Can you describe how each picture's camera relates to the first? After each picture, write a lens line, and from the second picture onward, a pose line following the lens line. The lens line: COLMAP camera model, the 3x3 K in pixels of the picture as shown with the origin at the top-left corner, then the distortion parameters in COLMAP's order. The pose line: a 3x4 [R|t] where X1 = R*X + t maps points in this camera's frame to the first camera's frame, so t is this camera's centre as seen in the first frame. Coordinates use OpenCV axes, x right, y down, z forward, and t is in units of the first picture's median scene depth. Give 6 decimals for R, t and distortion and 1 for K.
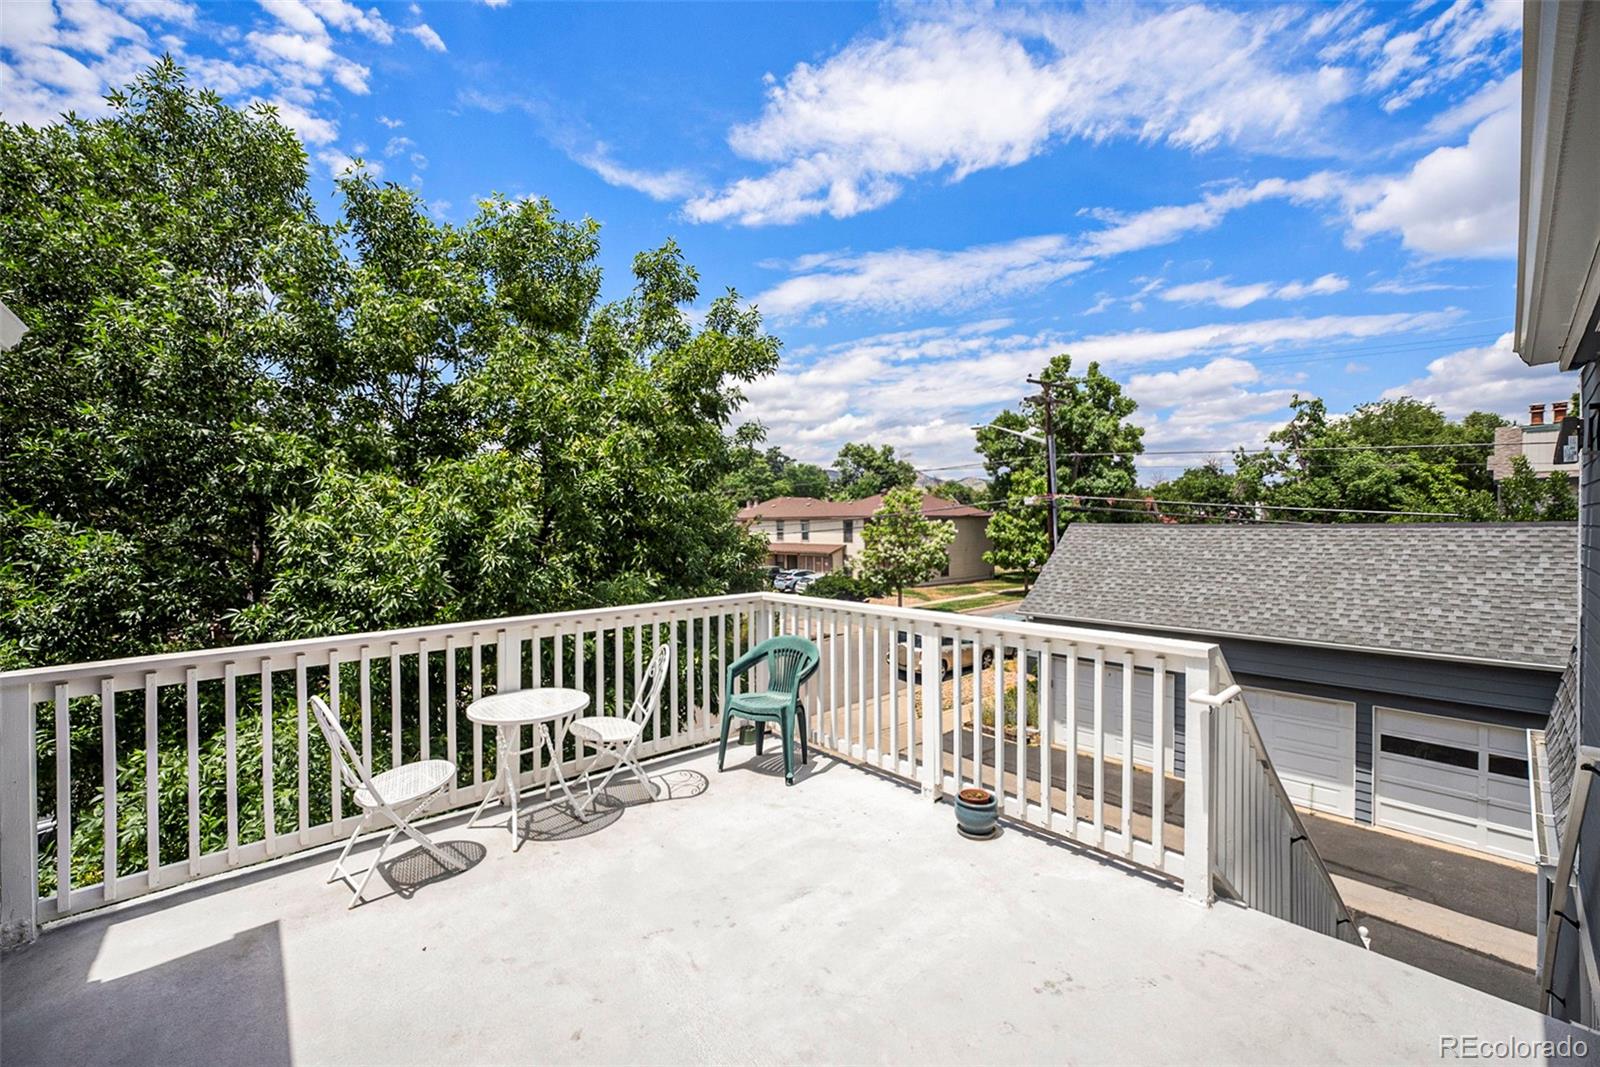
lens RADIAL K [[655.0, 0, 796.3], [0, 655.0, 518.4], [0, 0, 1]] dist [-0.027430, 0.002649]
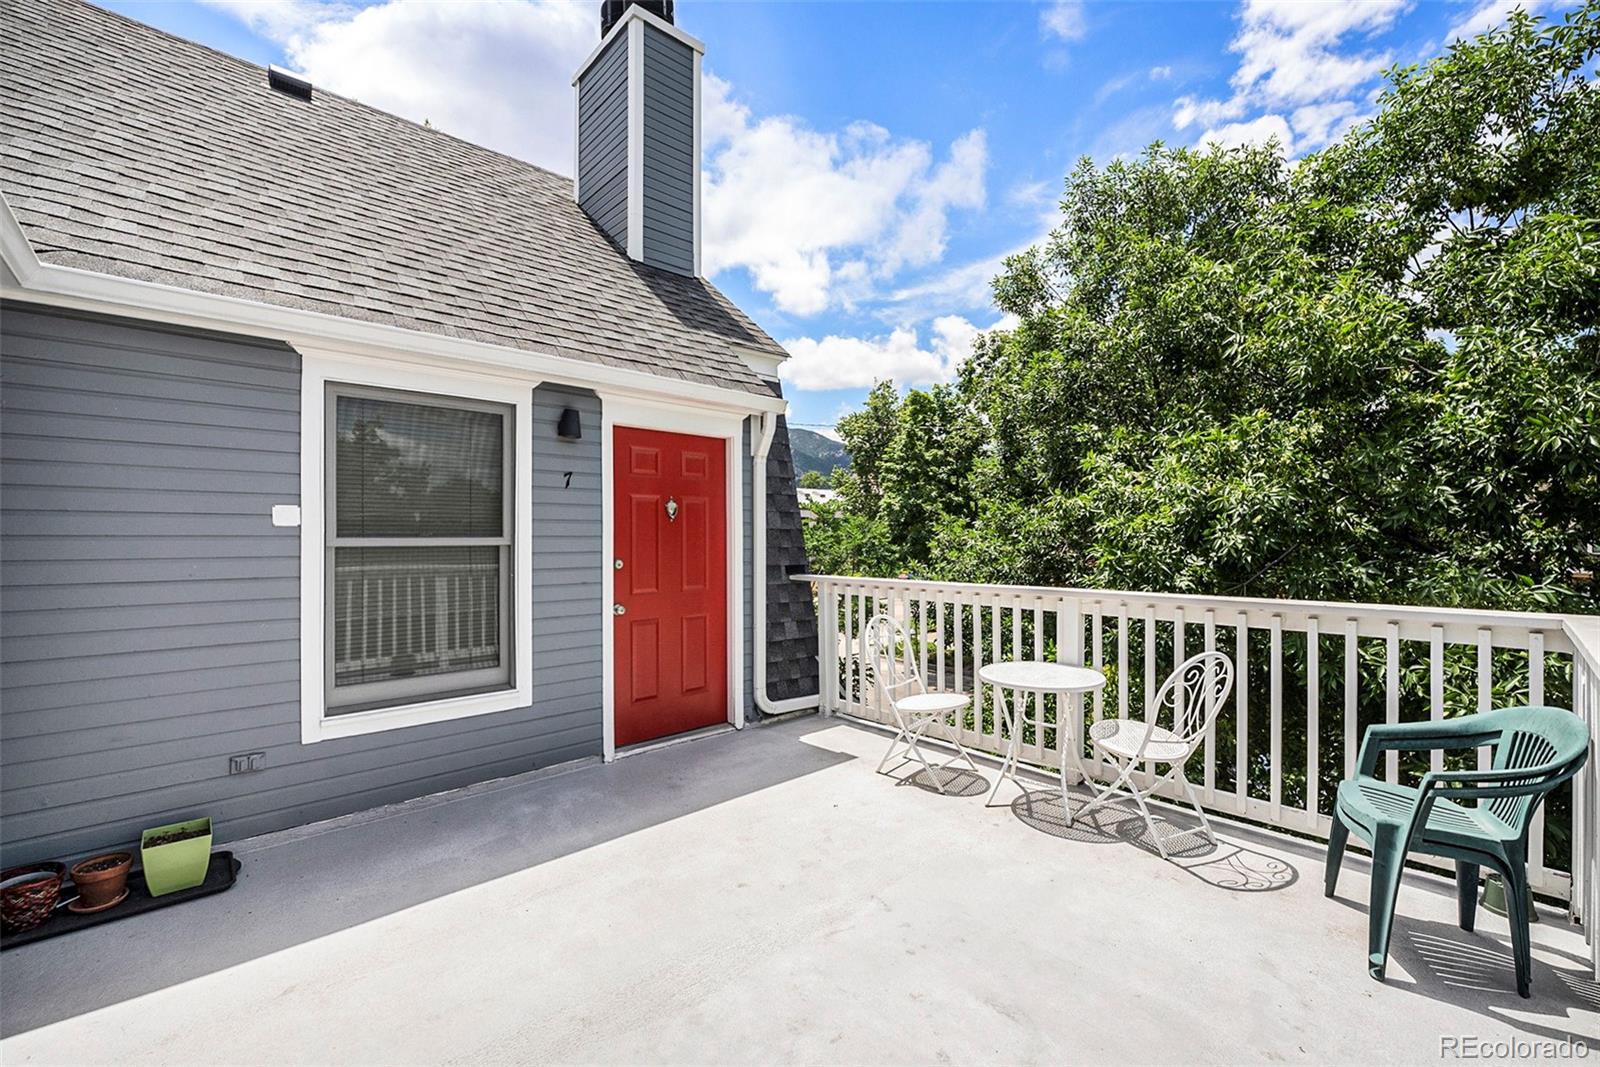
lens RADIAL K [[655.0, 0, 809.6], [0, 655.0, 524.0], [0, 0, 1]] dist [-0.027430, 0.002649]
pose [[0.052013, 0.004721, -0.998635, 0.514381], [0.006039, 0.999969, 0.005042, 0.054179], [0.998628, -0.006293, 0.051983, 0.596466]]
